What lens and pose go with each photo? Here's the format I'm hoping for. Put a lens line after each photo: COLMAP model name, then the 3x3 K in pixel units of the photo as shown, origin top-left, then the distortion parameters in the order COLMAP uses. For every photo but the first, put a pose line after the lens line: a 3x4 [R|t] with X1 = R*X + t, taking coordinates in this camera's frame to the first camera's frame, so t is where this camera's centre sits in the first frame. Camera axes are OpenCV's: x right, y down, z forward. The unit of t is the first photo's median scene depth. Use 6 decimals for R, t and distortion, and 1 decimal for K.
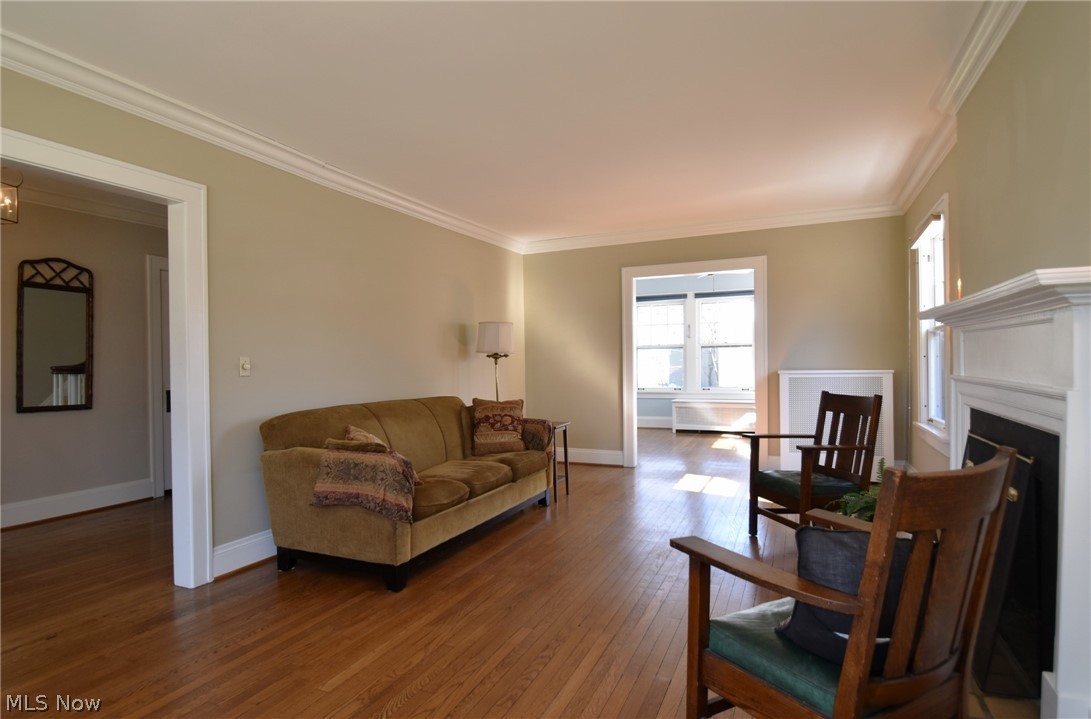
lens RADIAL K [[576.5, 0, 544.1], [0, 576.5, 360.9], [0, 0, 1]] dist [-0.005610, -0.000237]
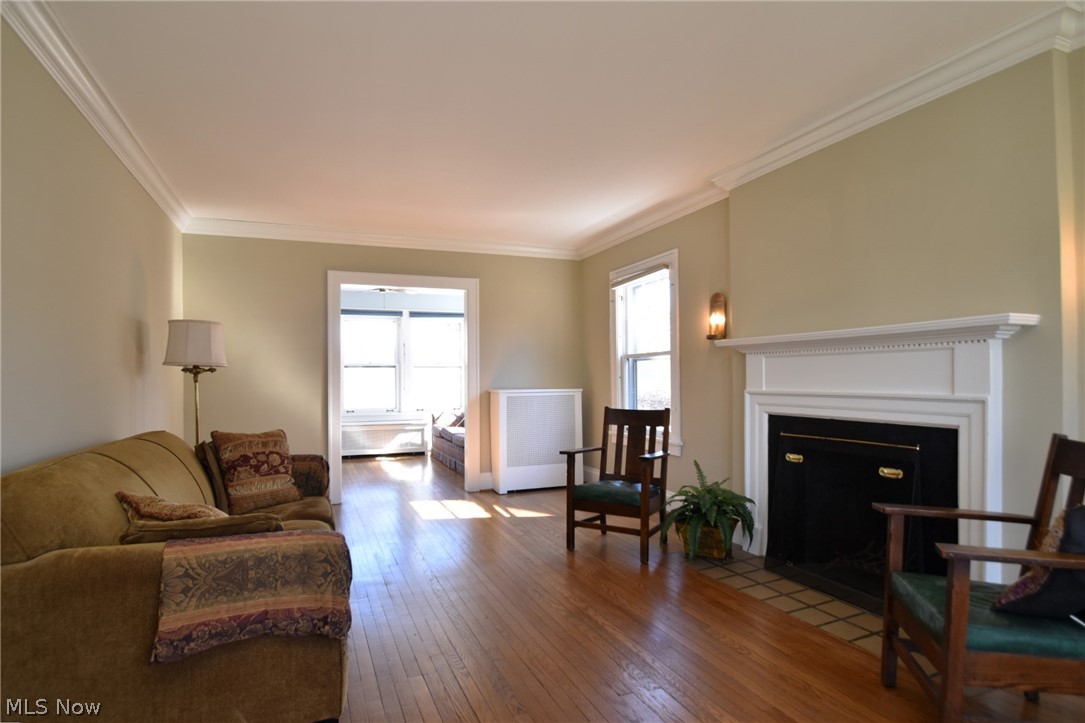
lens RADIAL K [[561.6, 0, 509.8], [0, 561.6, 378.9], [0, 0, 1]] dist [-0.005699, -0.000938]
pose [[0.711102, 0.011526, 0.702994, -0.345424], [-0.003811, 0.999914, -0.012539, 0.010621], [-0.703078, 0.006237, 0.711085, 0.299644]]
